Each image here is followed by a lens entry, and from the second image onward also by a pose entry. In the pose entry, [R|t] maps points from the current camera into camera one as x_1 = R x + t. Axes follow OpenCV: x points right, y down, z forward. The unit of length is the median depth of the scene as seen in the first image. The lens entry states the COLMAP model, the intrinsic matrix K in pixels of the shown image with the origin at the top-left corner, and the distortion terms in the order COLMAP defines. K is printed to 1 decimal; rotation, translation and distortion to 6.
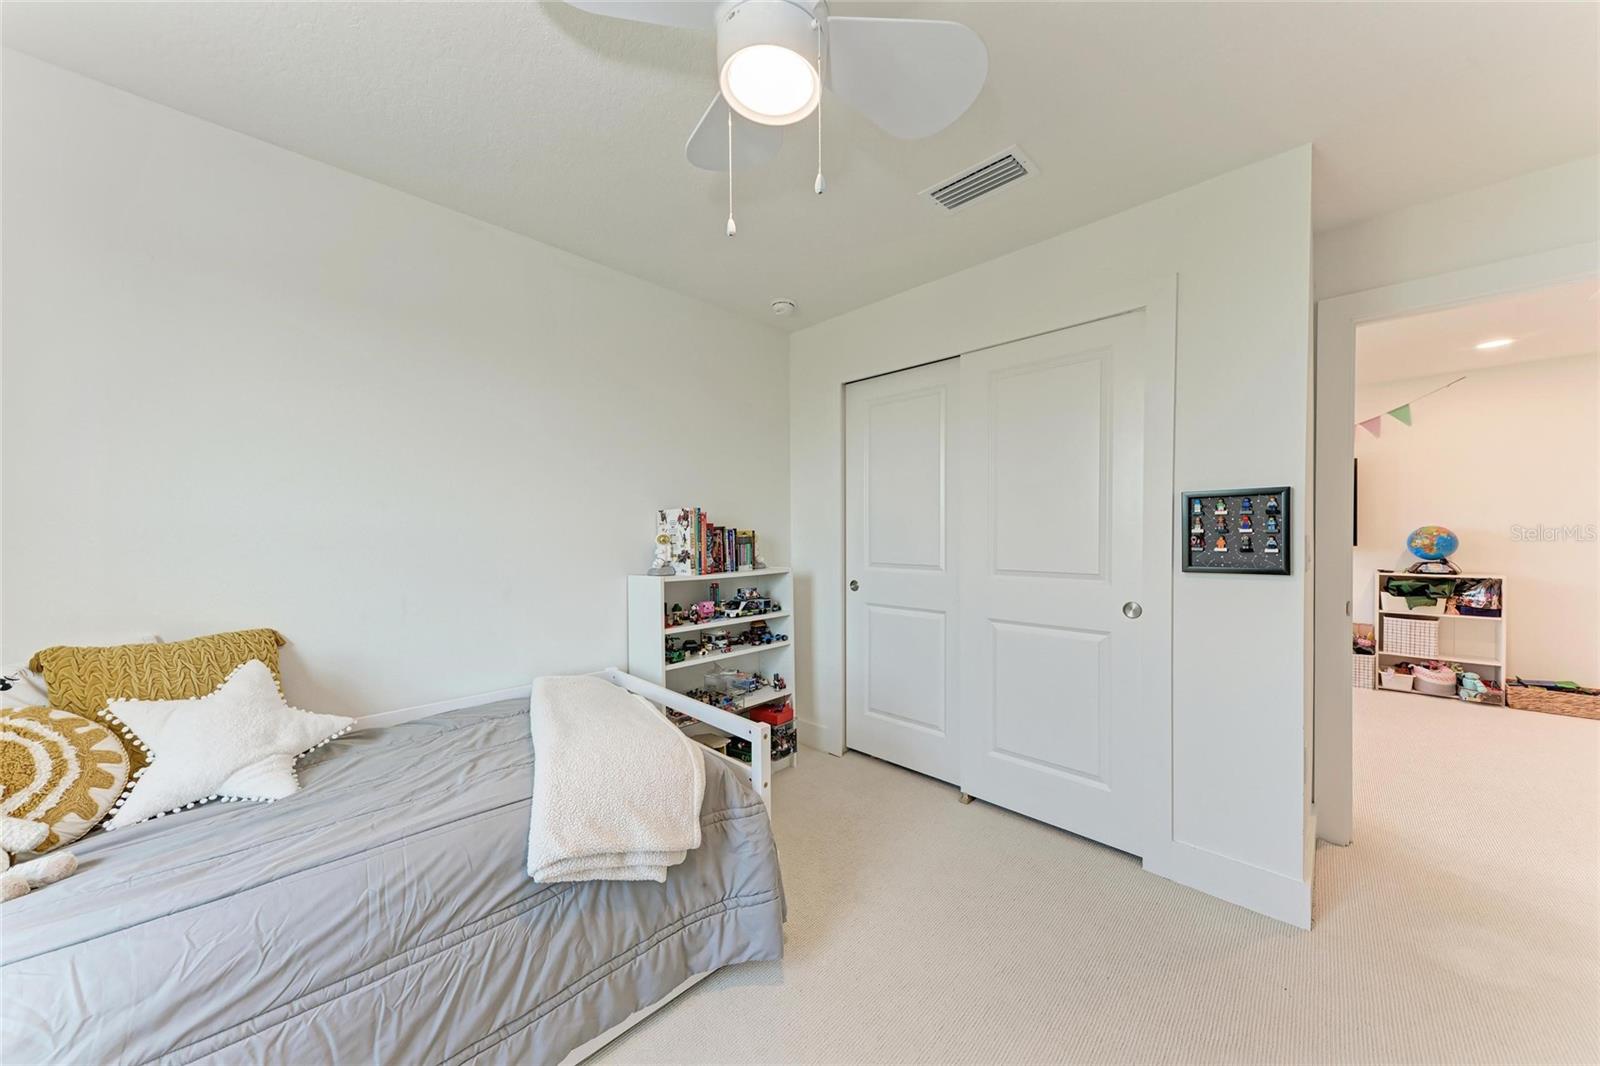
lens RADIAL K [[547.6, 0, 803.6], [0, 547.6, 548.3], [0, 0, 1]] dist [0.016505, -0.001645]
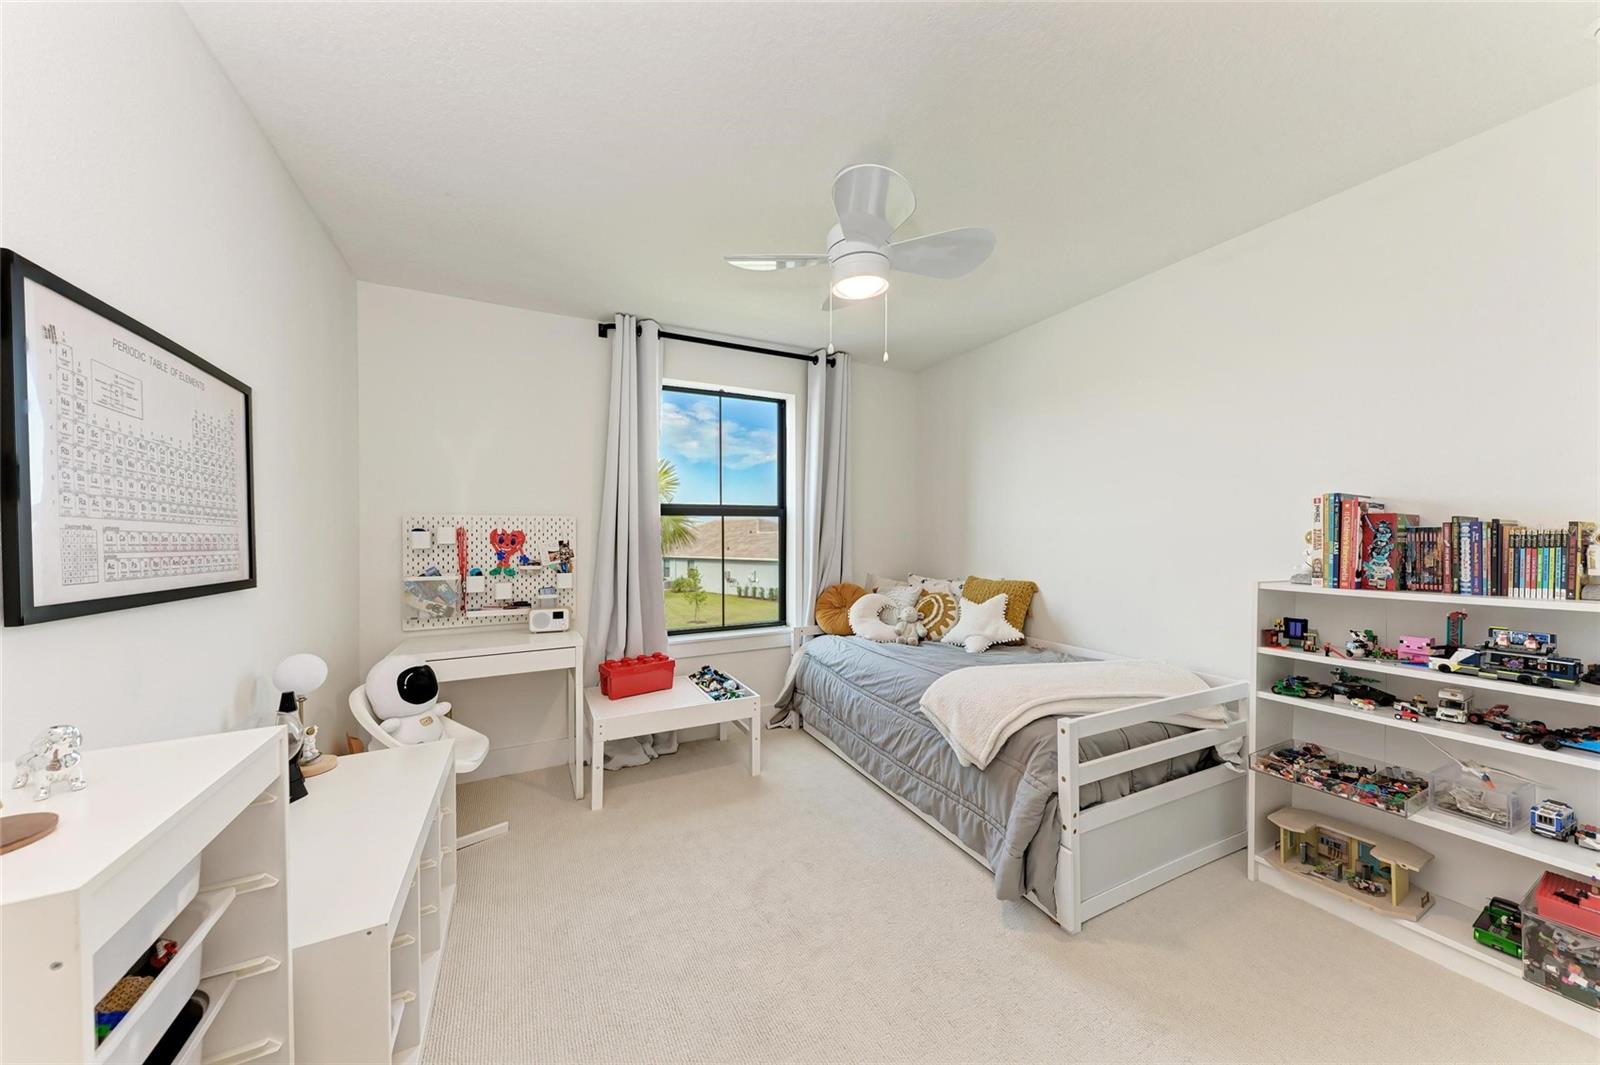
lens RADIAL K [[547.6, 0, 798.5], [0, 547.6, 536.2], [0, 0, 1]] dist [0.016505, -0.001645]
pose [[-0.331438, 0.011590, -0.943406, 1.307028], [-0.012258, 0.999787, 0.016589, -0.039236], [0.943397, 0.017063, -0.331225, 1.069057]]
